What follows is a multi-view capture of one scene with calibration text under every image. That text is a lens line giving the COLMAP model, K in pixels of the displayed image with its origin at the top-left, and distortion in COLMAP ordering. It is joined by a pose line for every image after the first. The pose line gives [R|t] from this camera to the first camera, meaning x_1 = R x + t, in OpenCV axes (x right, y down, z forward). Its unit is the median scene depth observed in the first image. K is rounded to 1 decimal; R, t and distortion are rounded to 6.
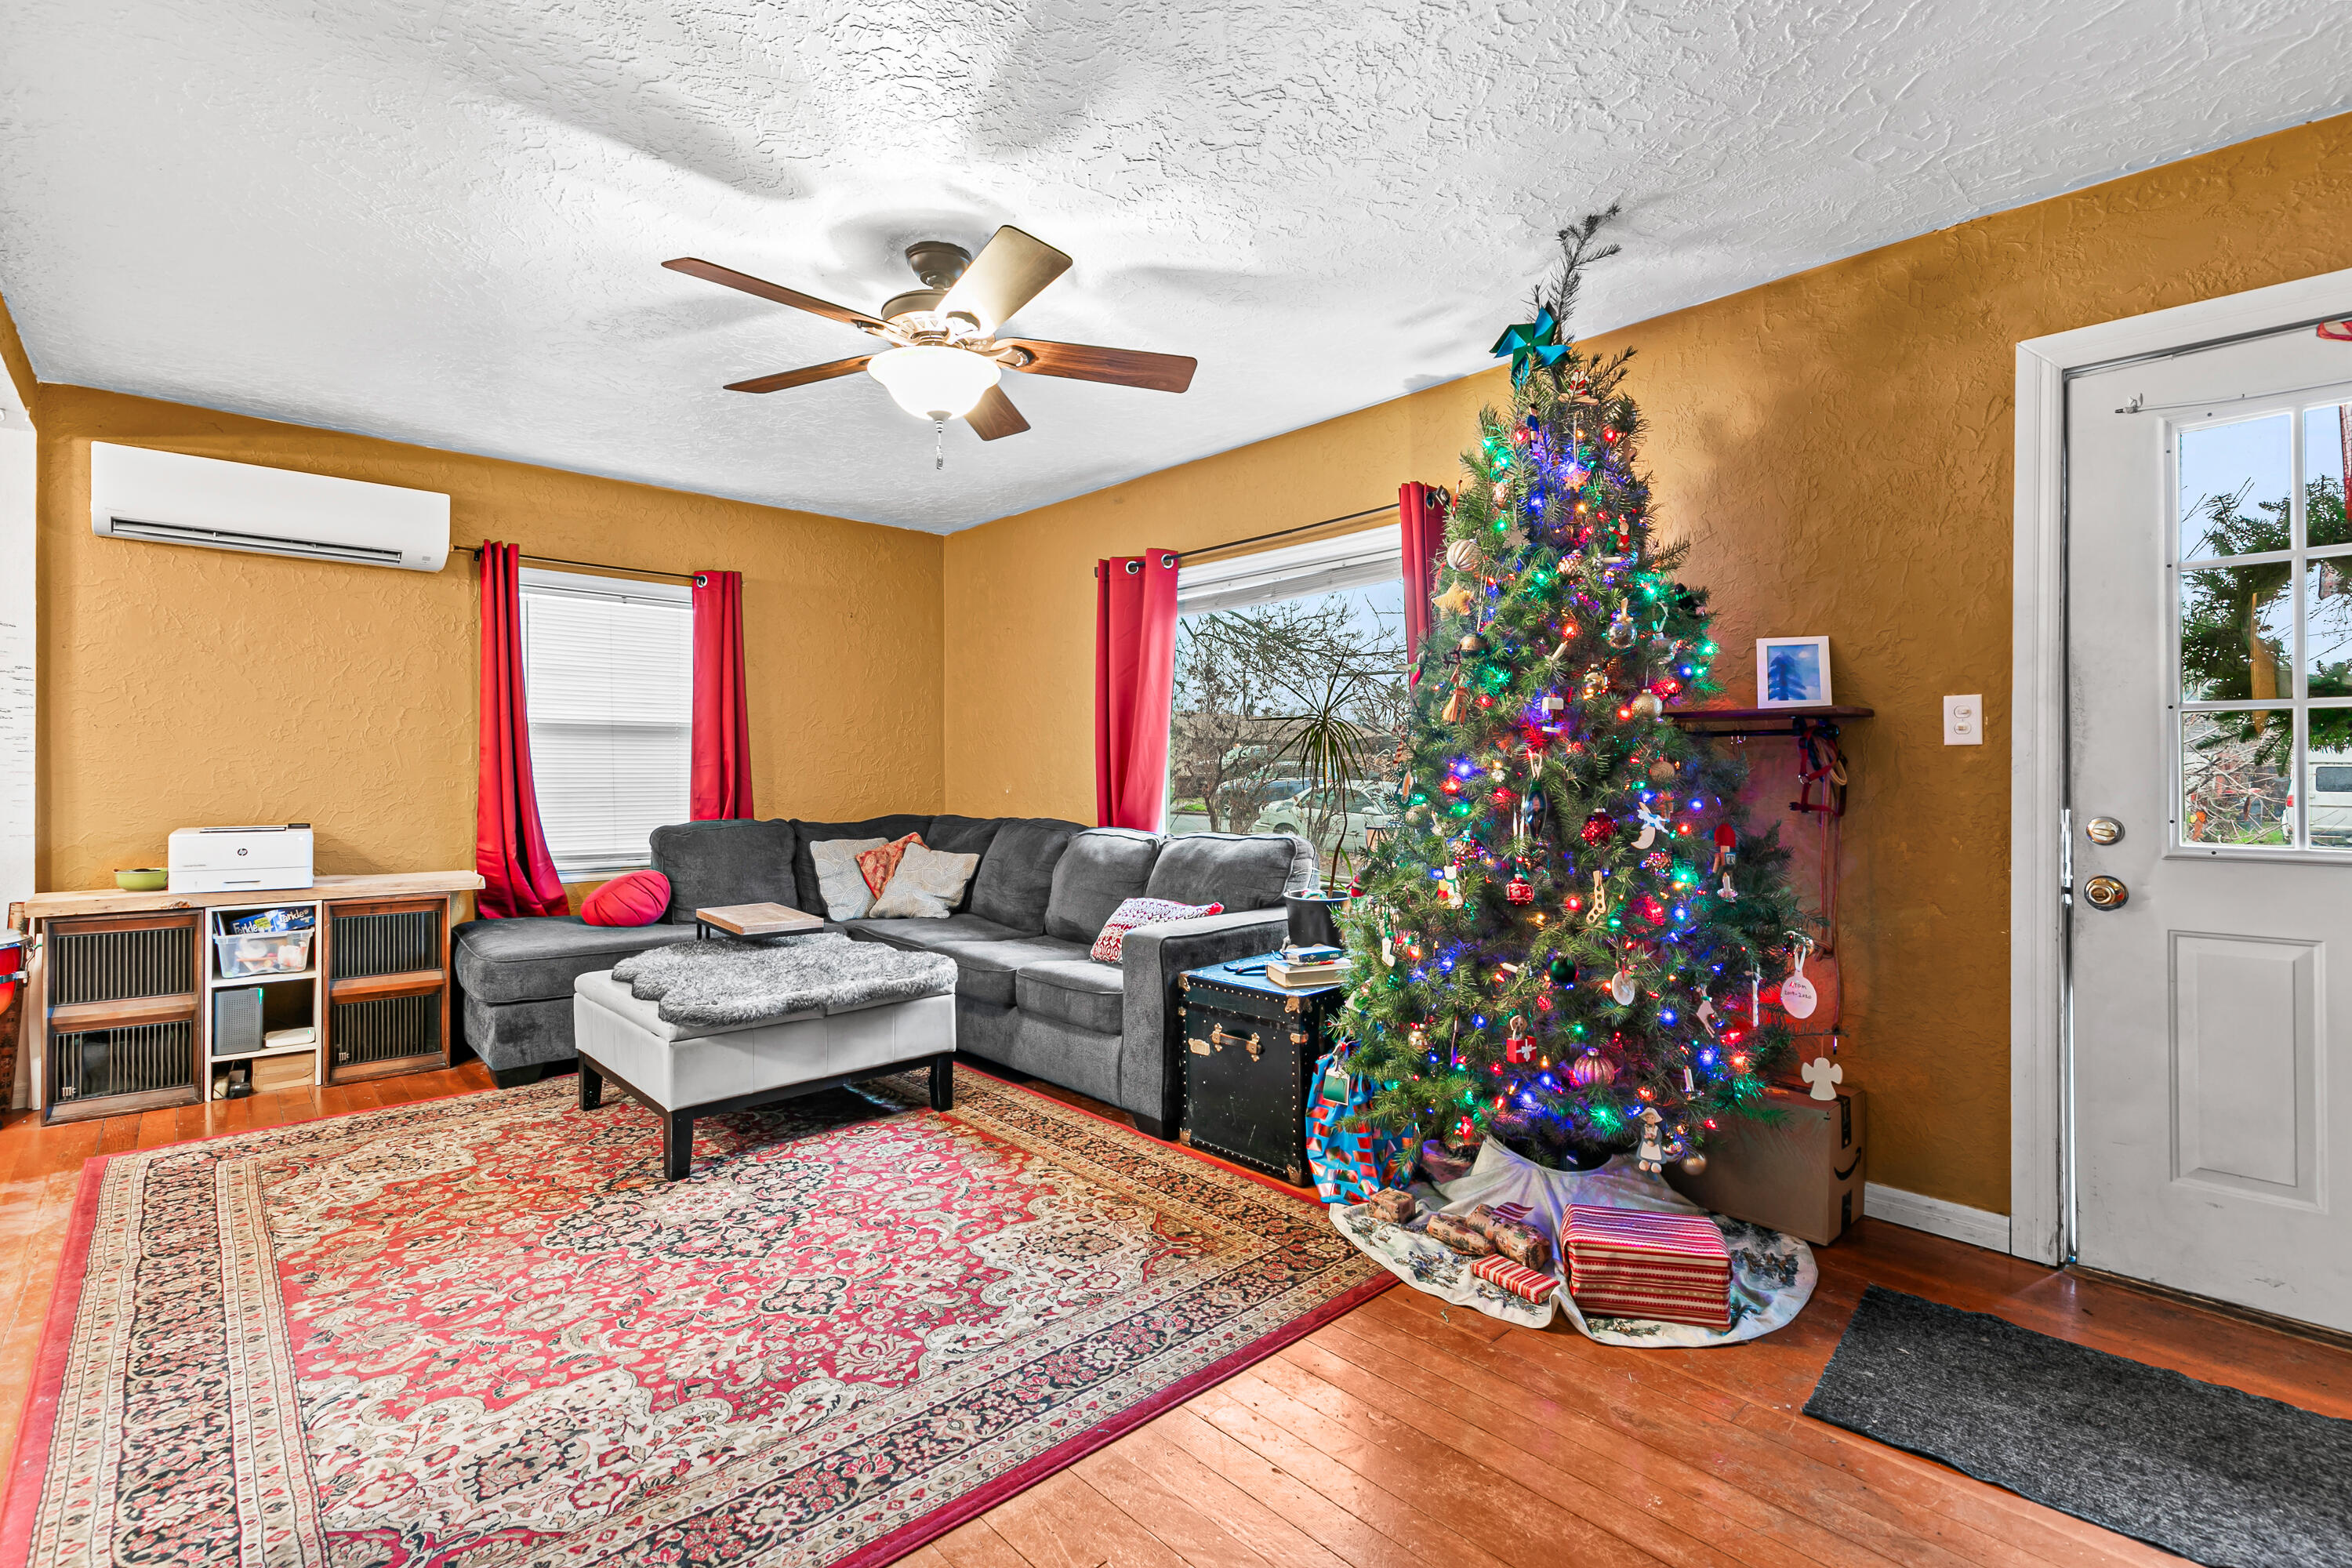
lens RADIAL K [[1074.0, 0, 1176.8], [0, 1074.0, 771.7], [0, 0, 1]] dist [0.005554, 0.000124]
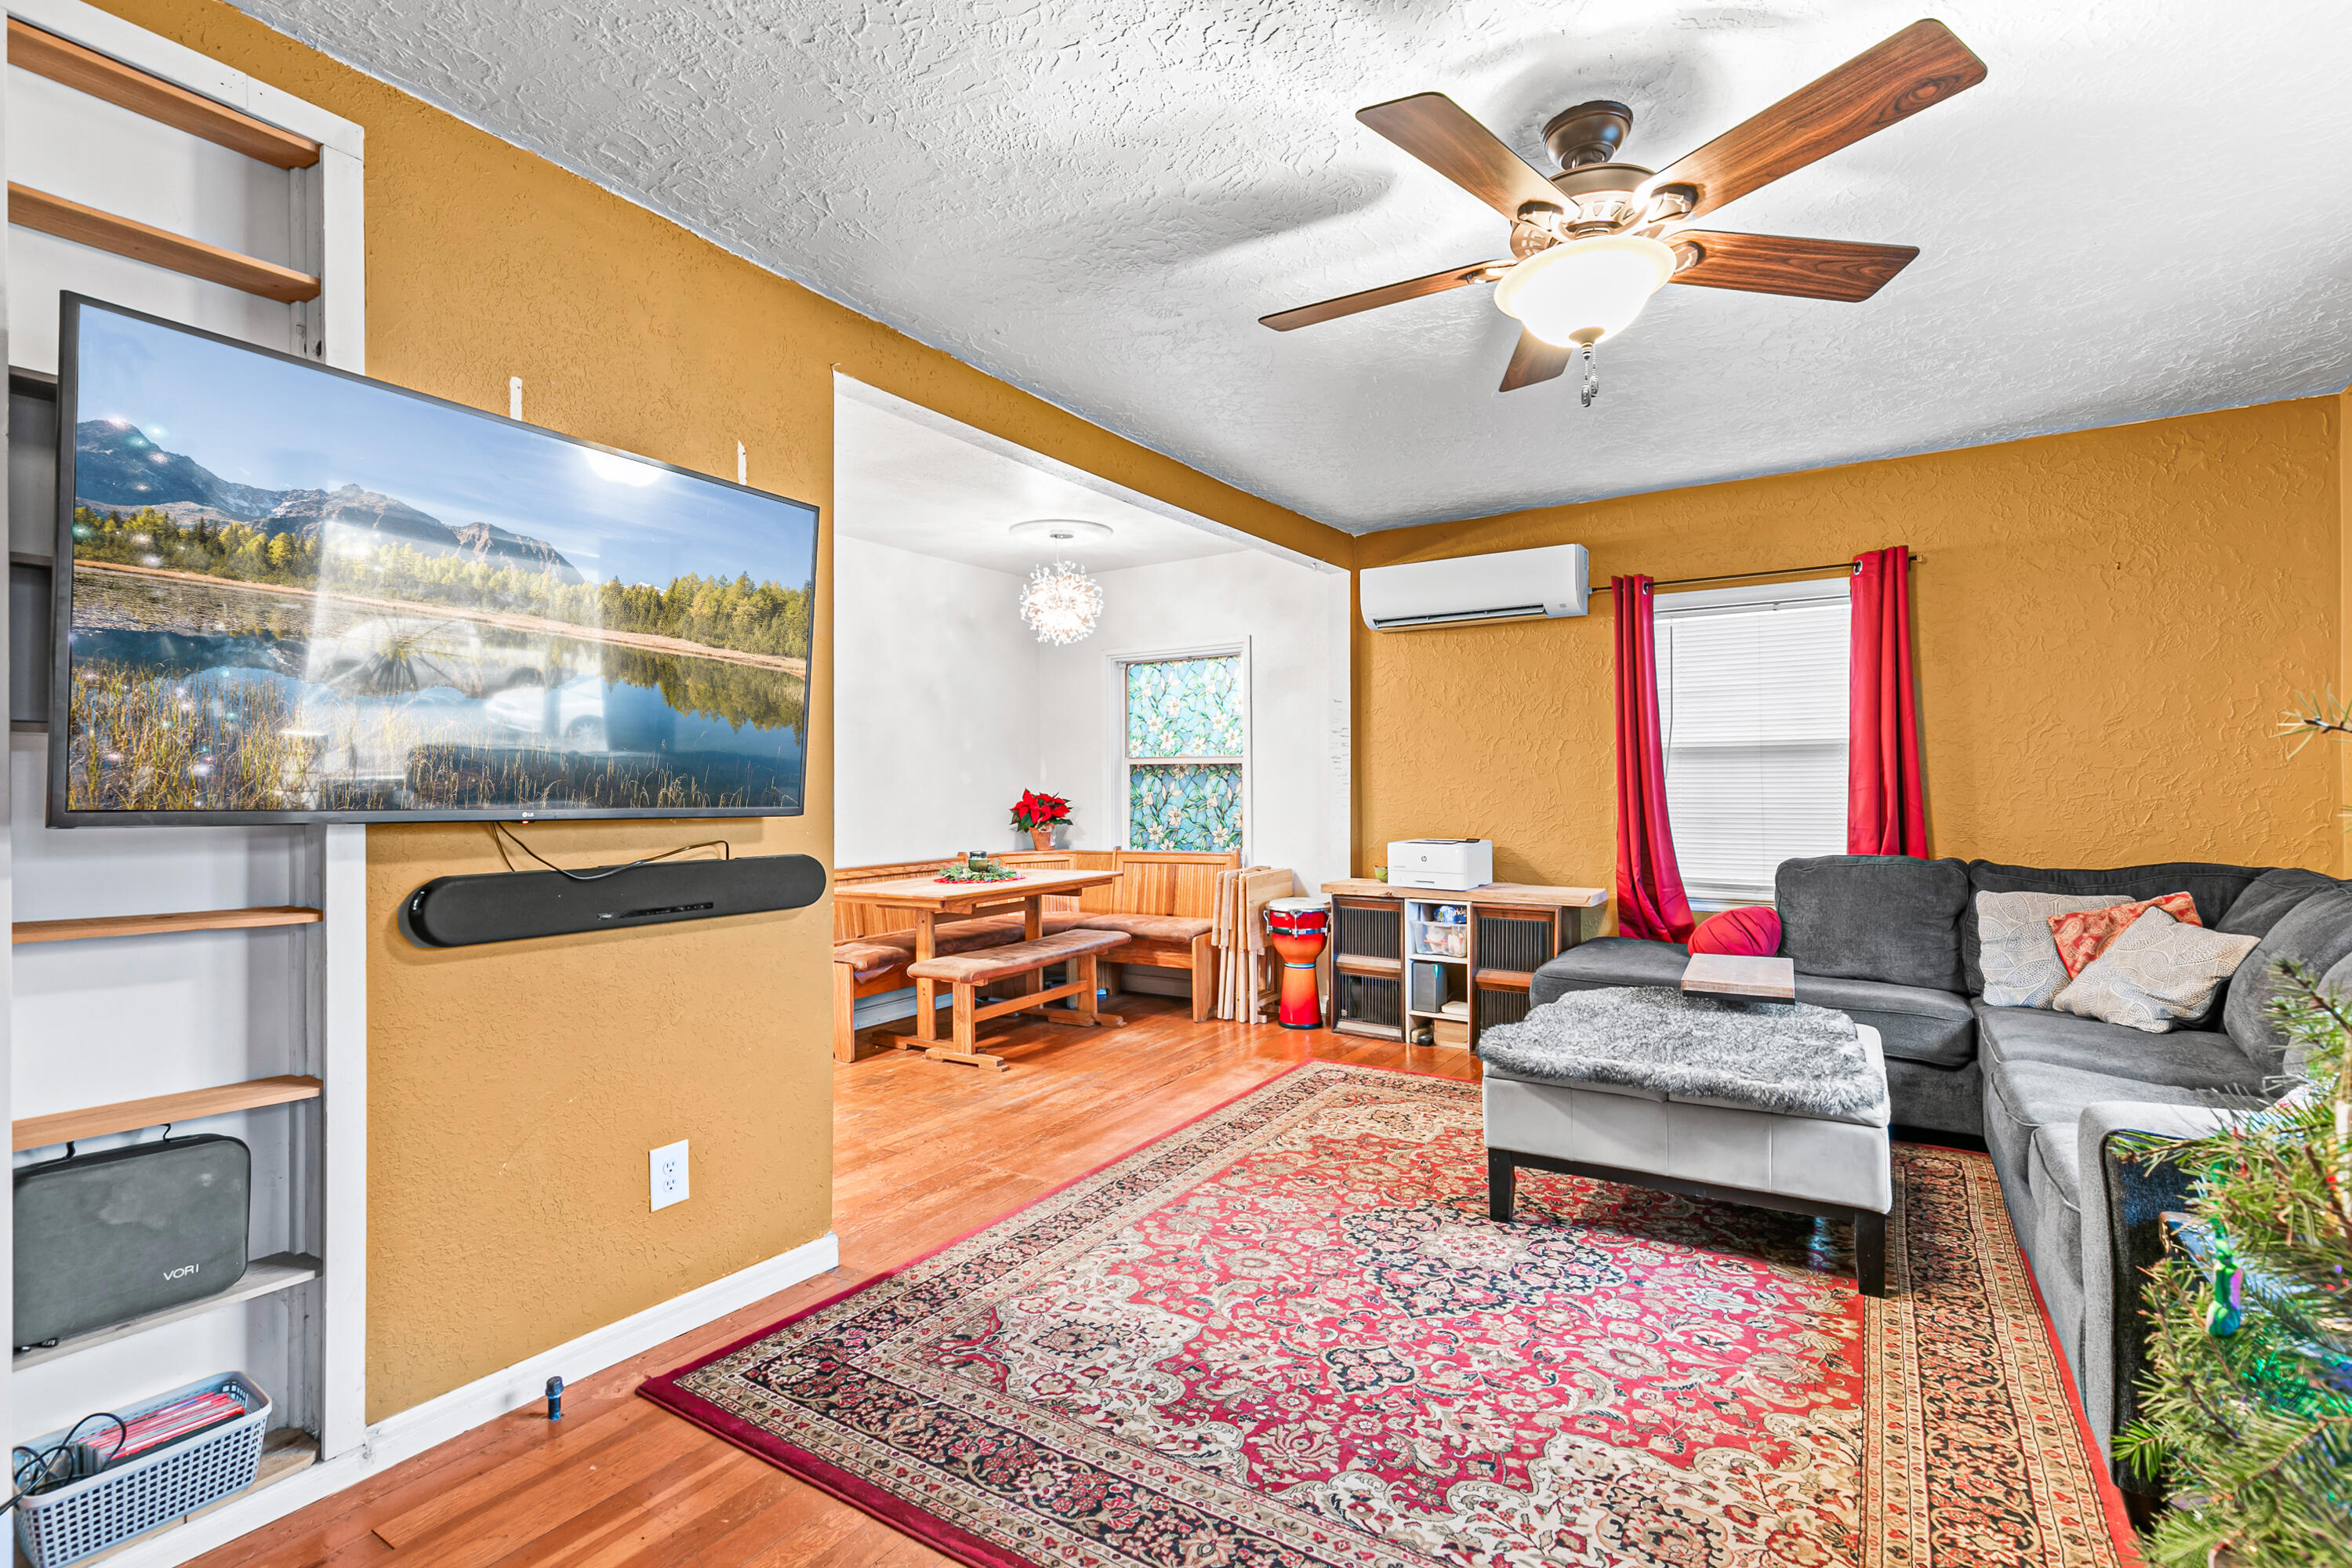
lens RADIAL K [[1077.6, 0, 1176.8], [0, 1077.6, 796.8], [0, 0, 1]] dist [0.005178, -0.000160]
pose [[0.251165, 0.002345, -0.967941, 0.429430], [0.004867, 0.999981, 0.003686, -0.009214], [0.967932, -0.005637, 0.251149, 0.504864]]
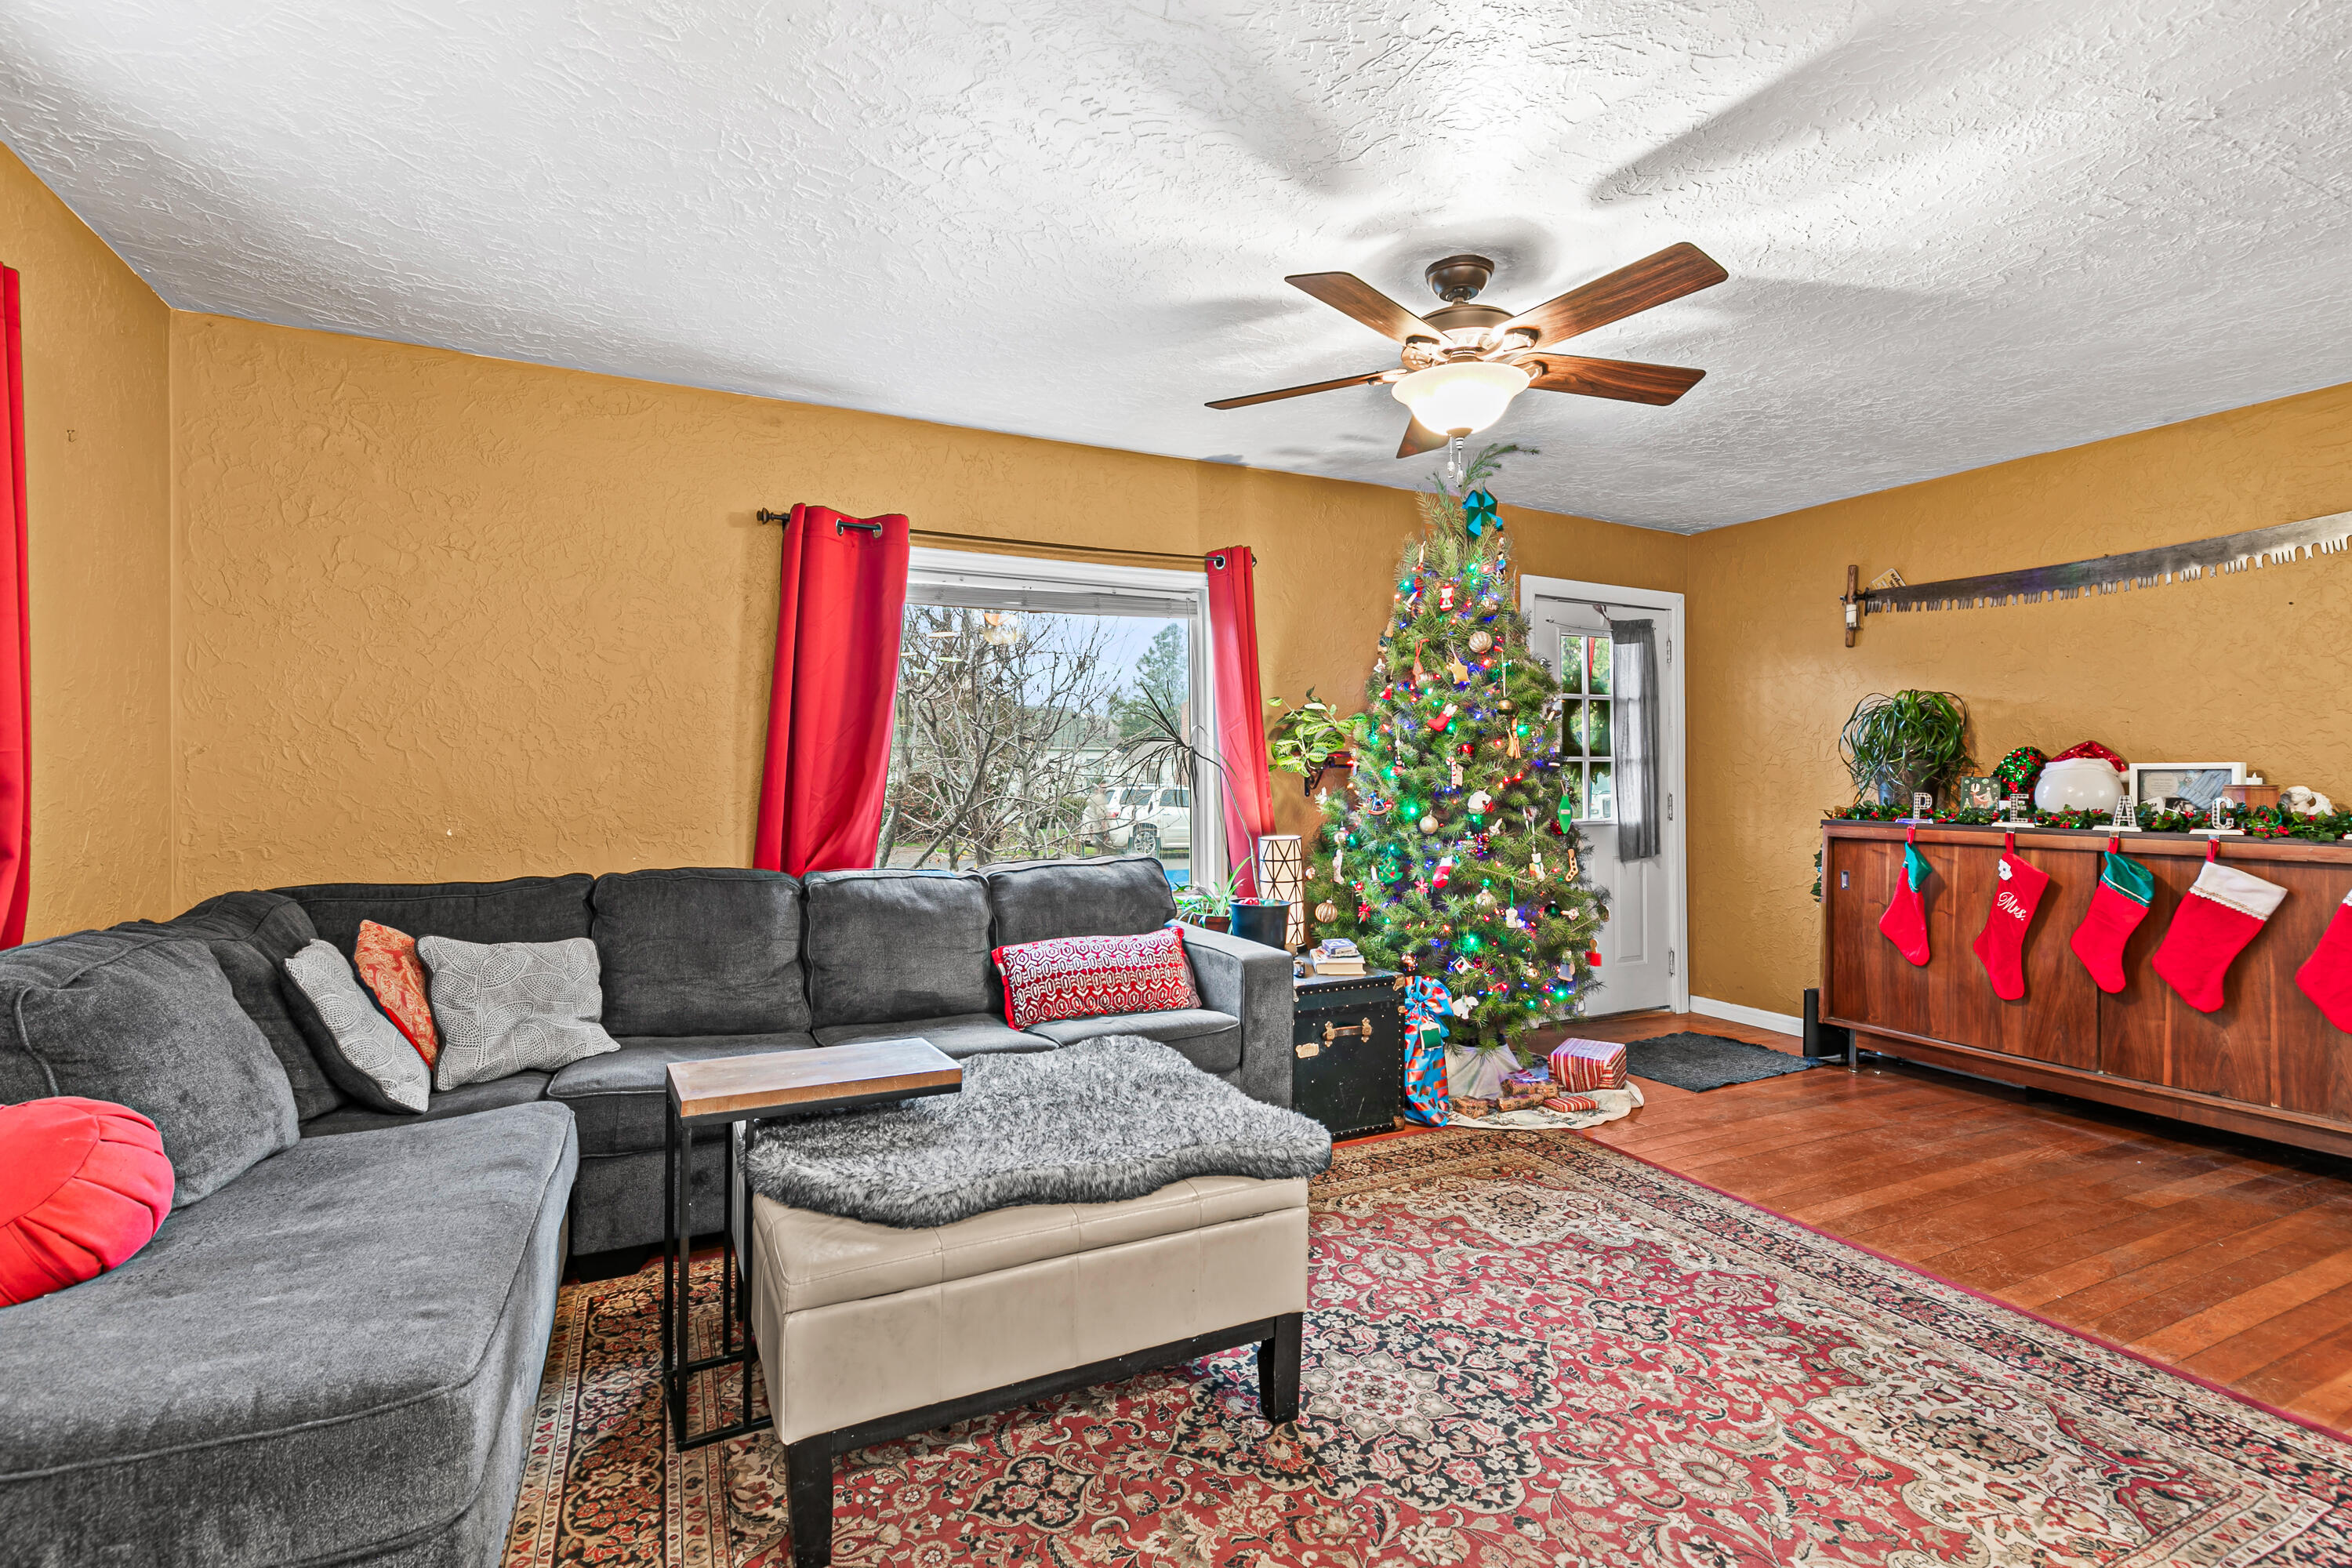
lens RADIAL K [[1086.2, 0, 1176.0], [0, 1086.2, 784.0], [0, 0, 1]] dist [0.005309, 0.000391]
pose [[0.289684, -0.002722, 0.957118, -1.194295], [0.003670, 0.999992, 0.001734, -0.013214], [-0.957115, 0.003011, 0.289692, 0.921727]]
